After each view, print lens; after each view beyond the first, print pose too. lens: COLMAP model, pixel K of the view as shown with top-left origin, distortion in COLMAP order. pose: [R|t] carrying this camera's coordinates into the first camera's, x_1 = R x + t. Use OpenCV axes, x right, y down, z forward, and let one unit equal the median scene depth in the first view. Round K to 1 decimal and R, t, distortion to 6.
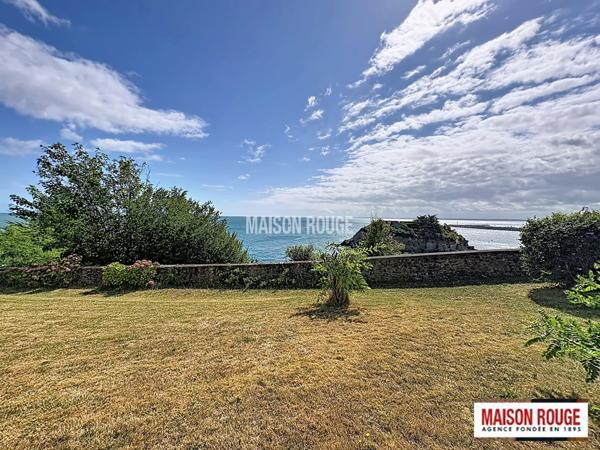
lens RADIAL K [[243.8, 0, 299.0], [0, 243.8, 222.8], [0, 0, 1]] dist [-0.004728, -0.000215]
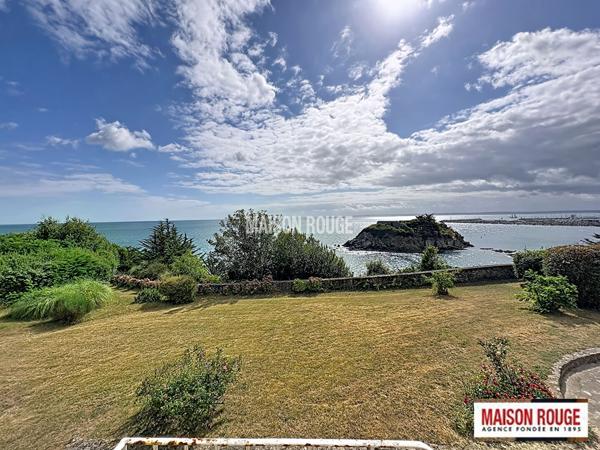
lens RADIAL K [[243.8, 0, 300.0], [0, 243.8, 224.2], [0, 0, 1]] dist [-0.004728, -0.000215]
pose [[0.998937, -0.039688, 0.023429, -0.575938], [0.039596, 0.999206, 0.004384, -0.193385], [-0.023584, -0.003452, 0.999716, -0.629073]]
